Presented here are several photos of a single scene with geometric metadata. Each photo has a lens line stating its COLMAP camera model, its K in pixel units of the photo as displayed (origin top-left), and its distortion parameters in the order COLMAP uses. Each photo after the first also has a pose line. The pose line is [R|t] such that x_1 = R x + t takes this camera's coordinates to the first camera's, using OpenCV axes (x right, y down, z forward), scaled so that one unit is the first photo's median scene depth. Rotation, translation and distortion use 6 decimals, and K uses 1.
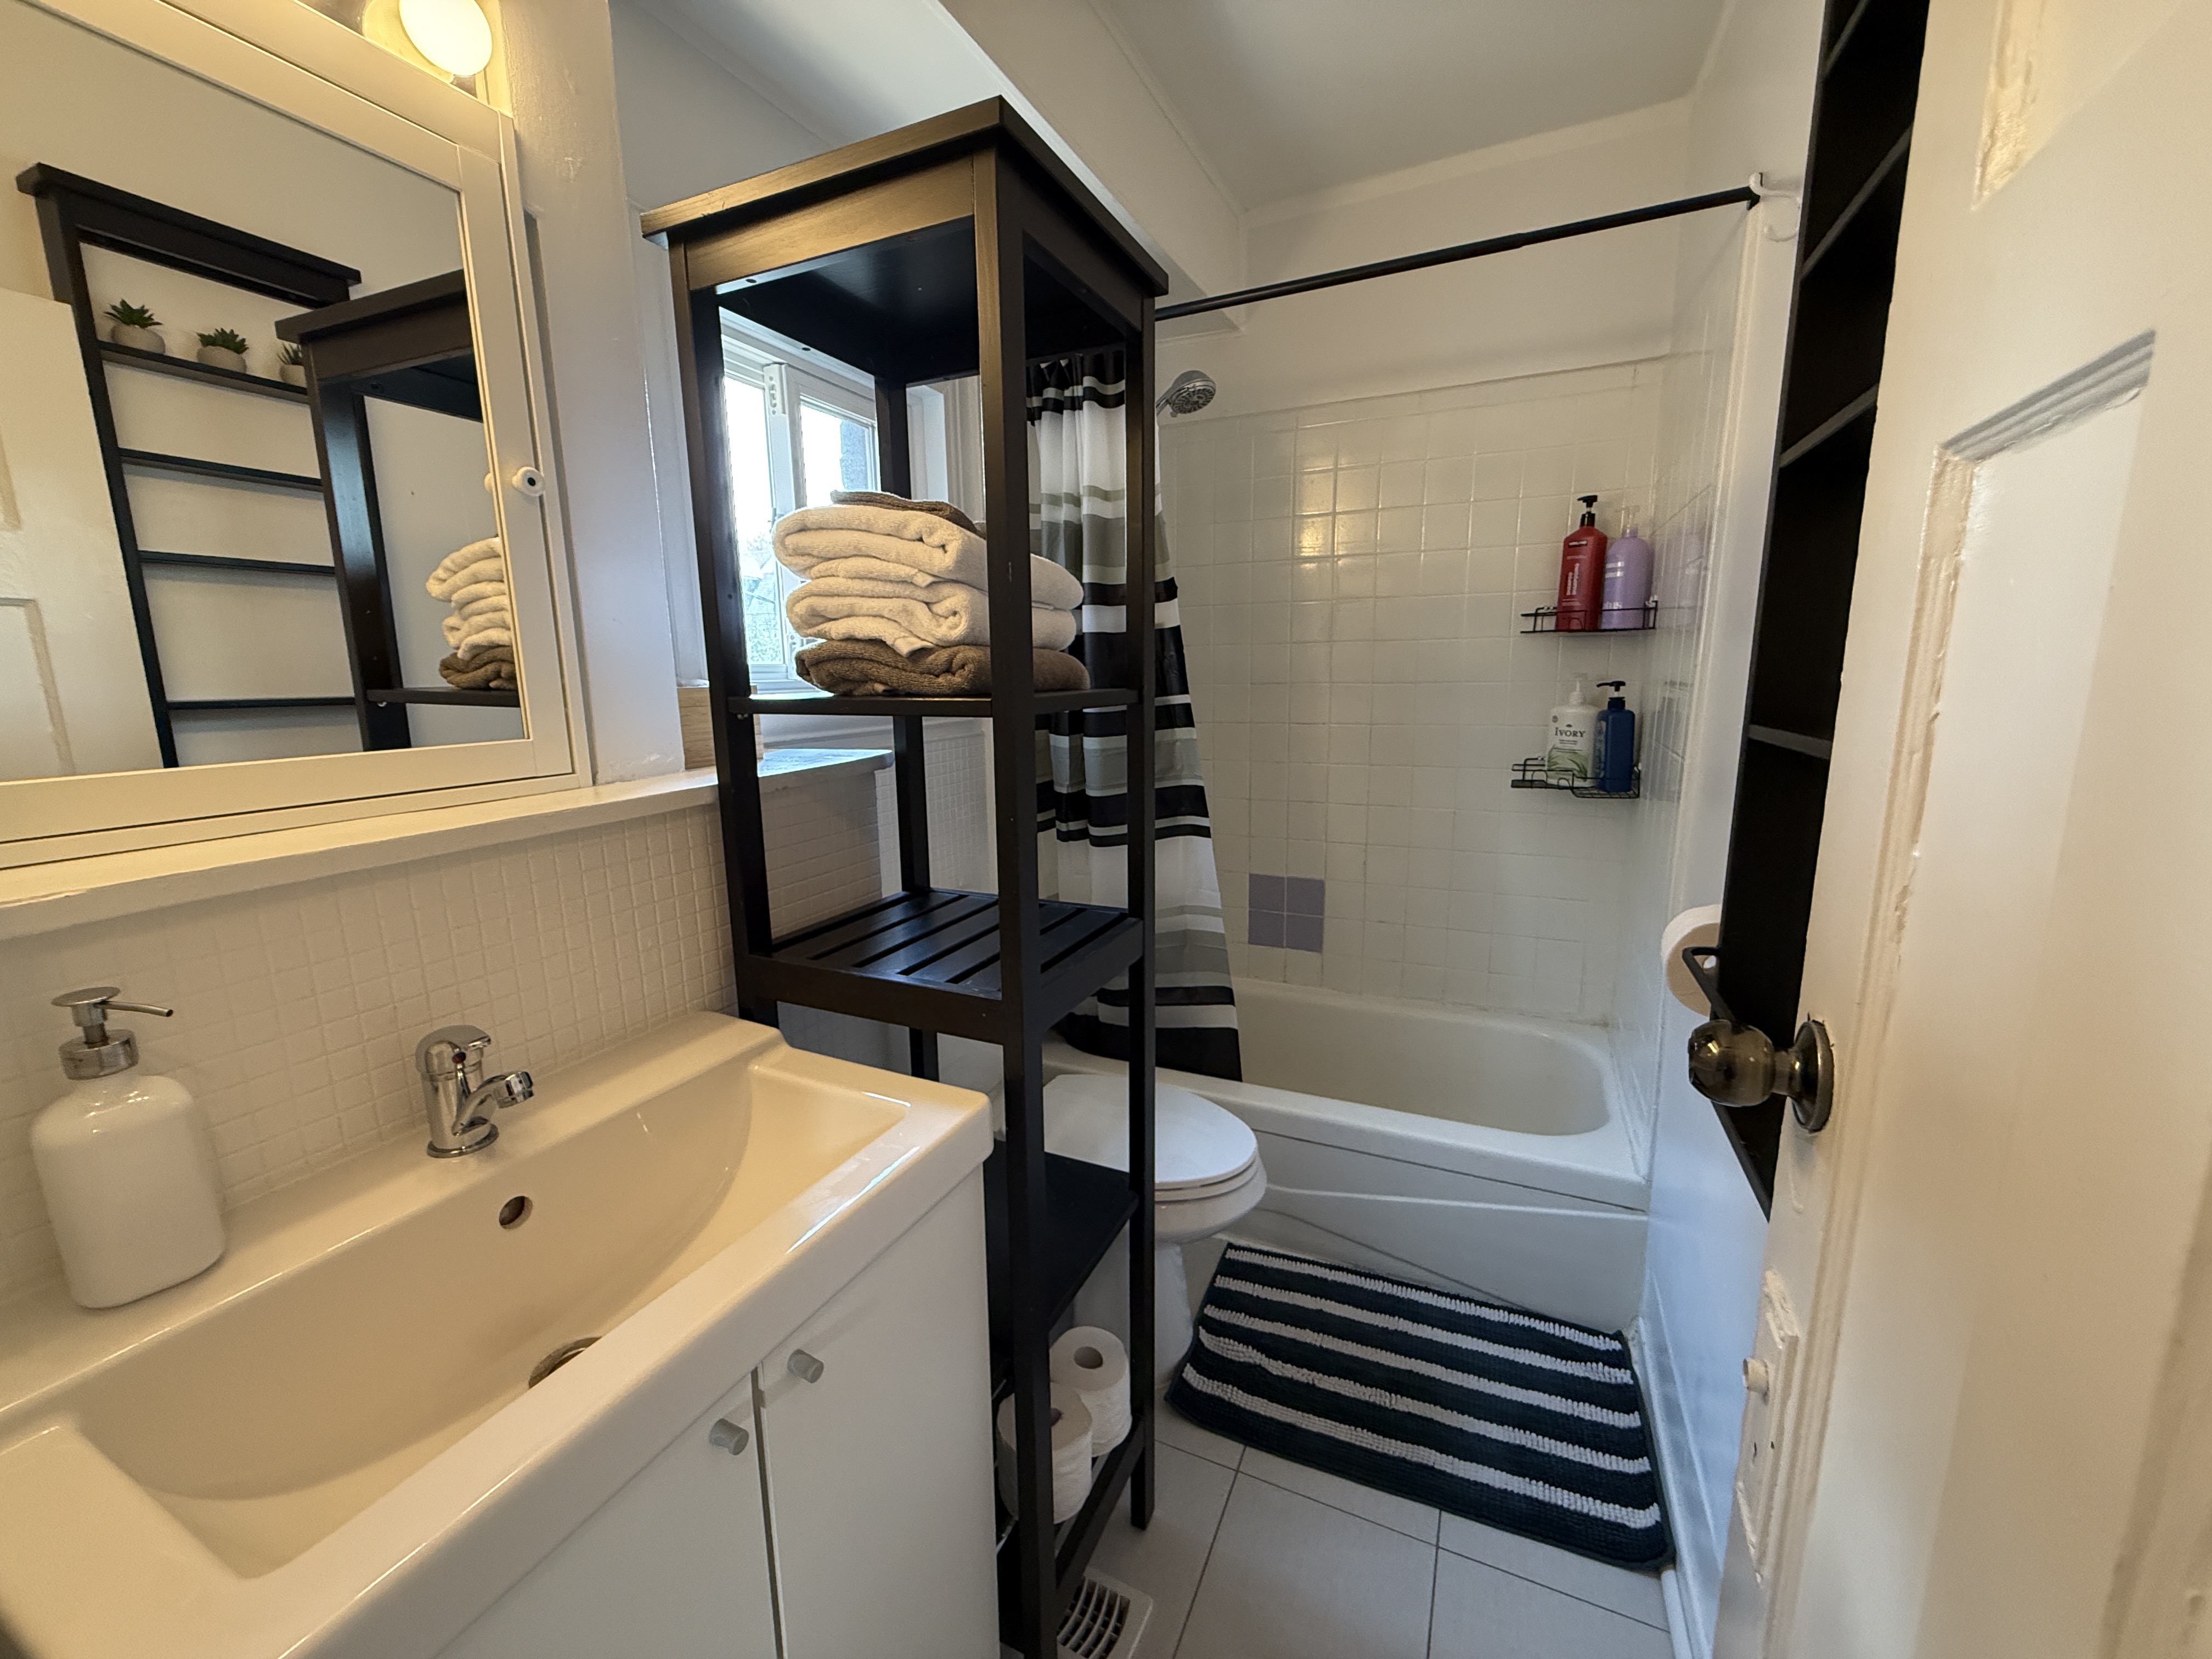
lens RADIAL K [[879.3, 0, 1107.8], [0, 879.3, 827.0], [0, 0, 1]] dist [-0.001002, 0.000250]
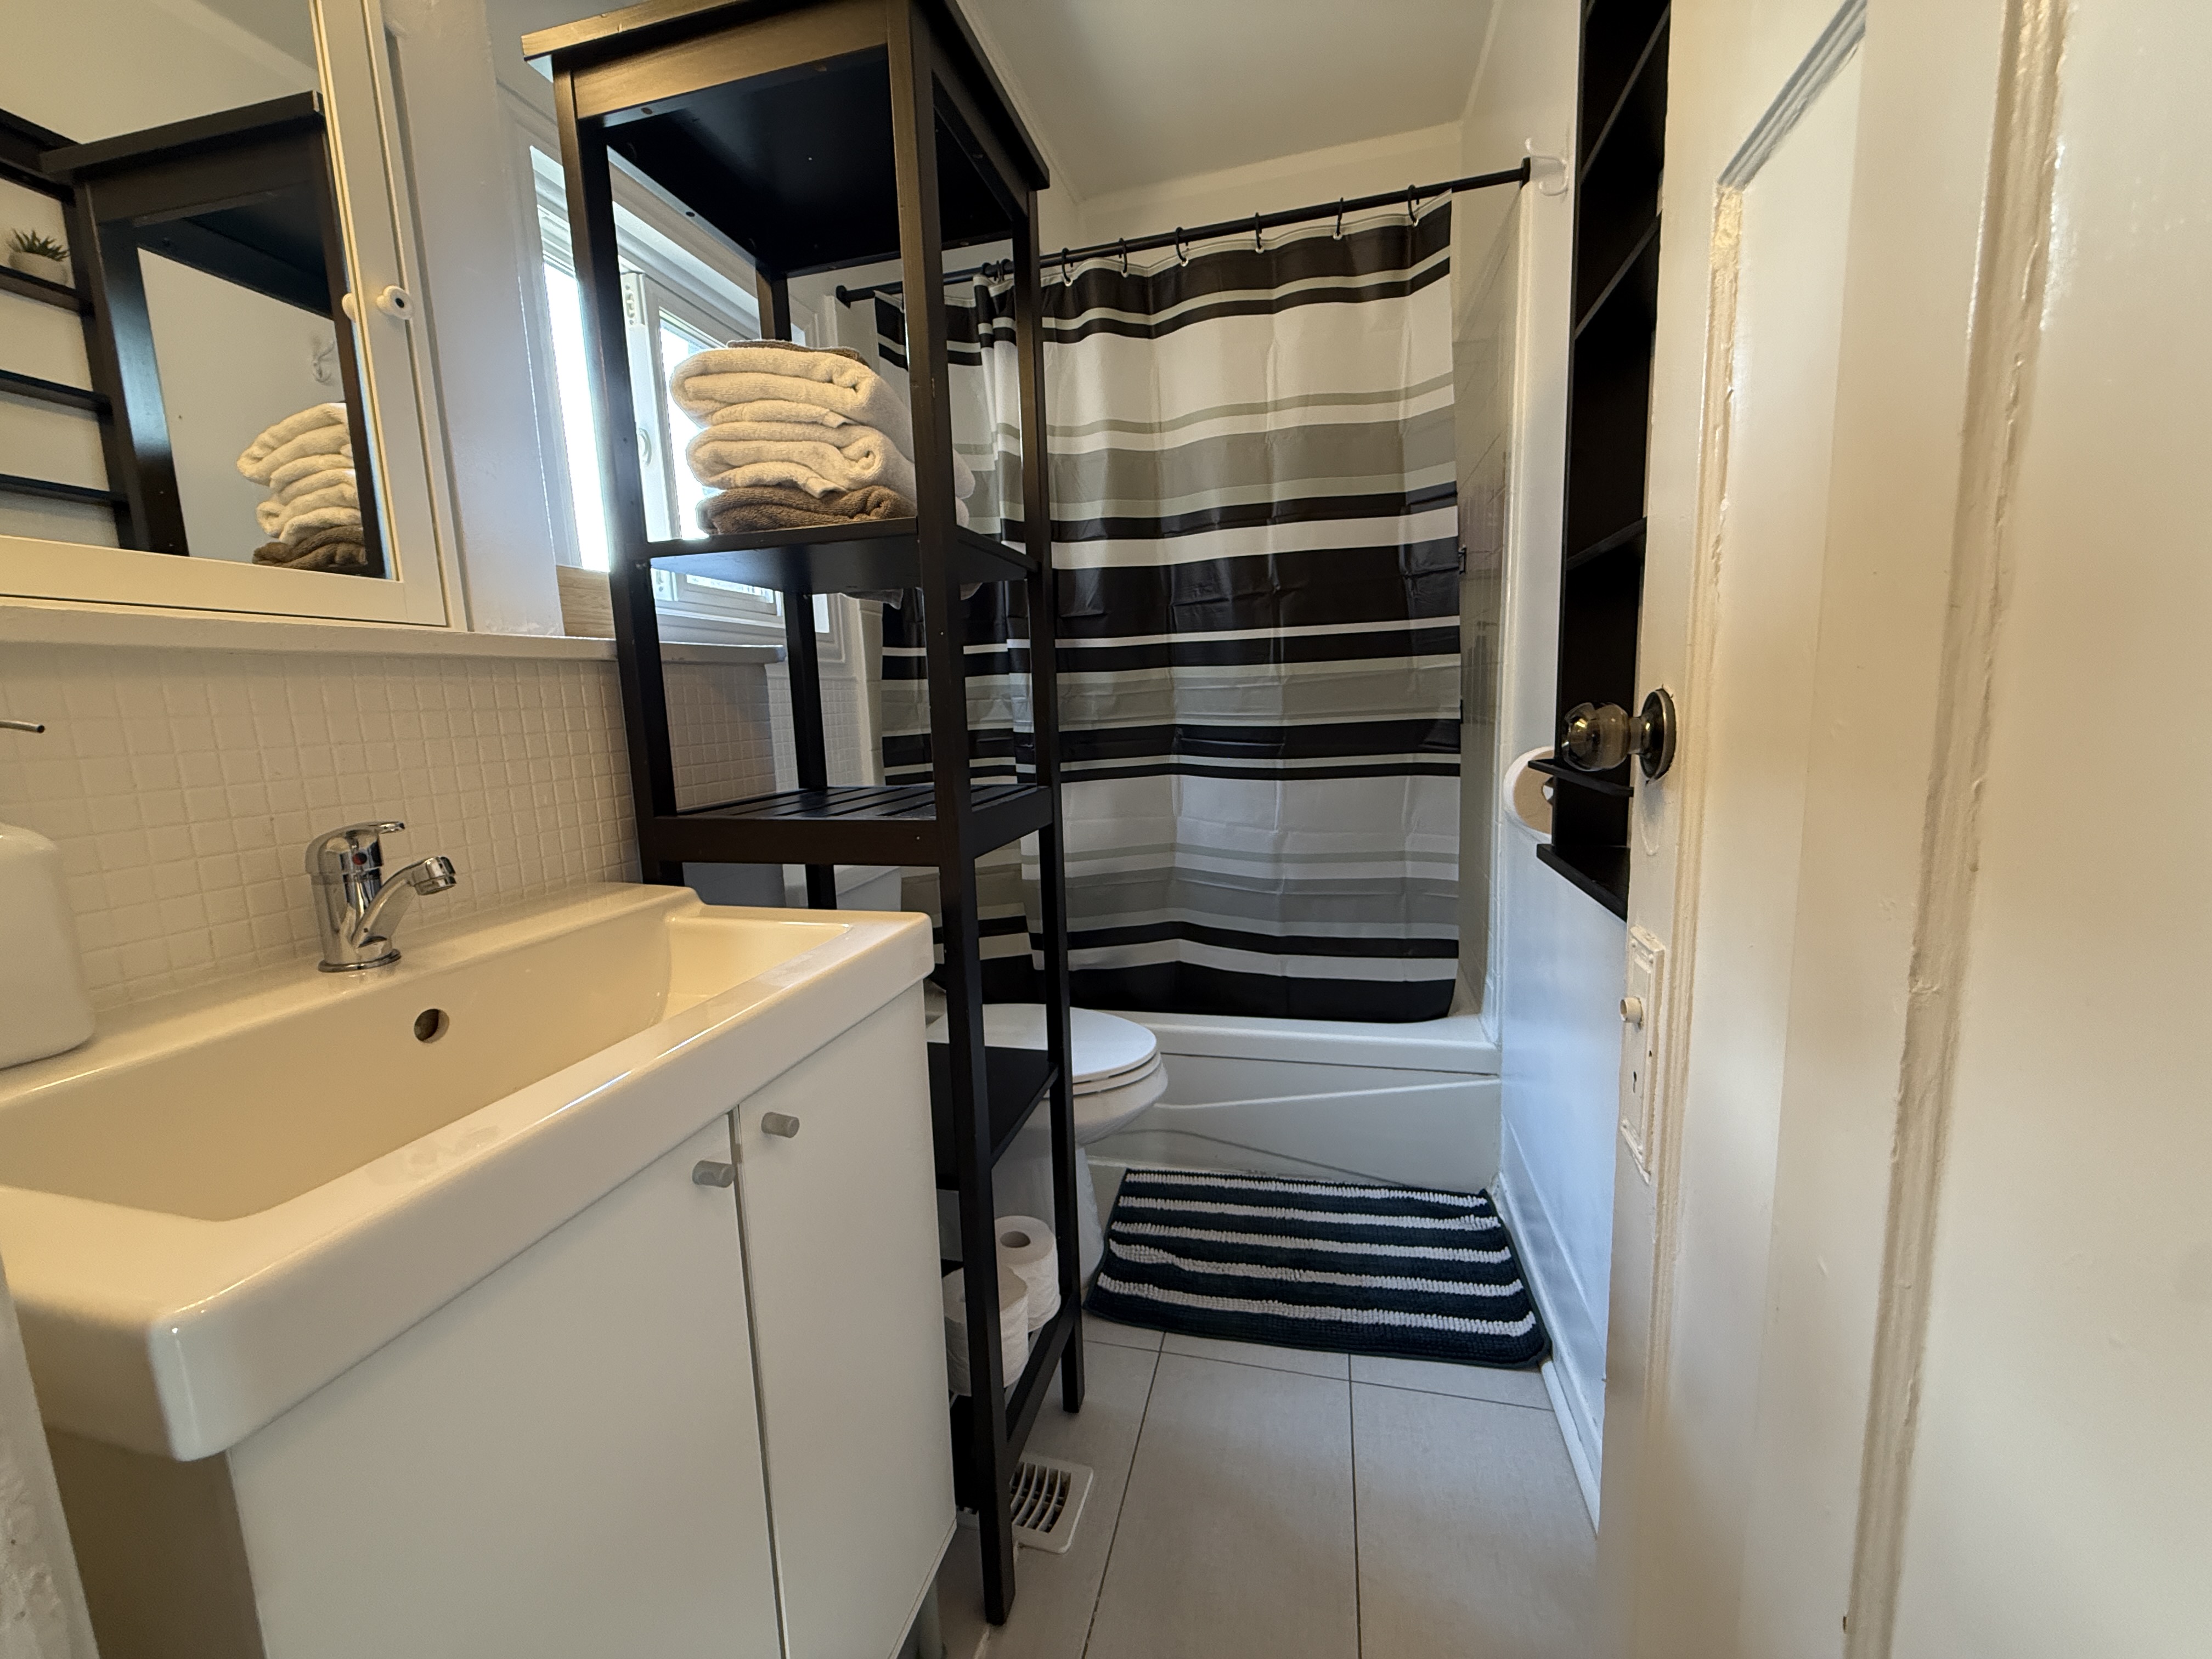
lens RADIAL K [[879.3, 0, 1105.5], [0, 879.3, 832.8], [0, 0, 1]] dist [-0.001002, 0.000250]
pose [[0.982803, -0.048272, 0.178235, -0.082073], [0.055594, 0.997793, -0.036314, 0.194926], [-0.176089, 0.045598, 0.983318, -0.028103]]
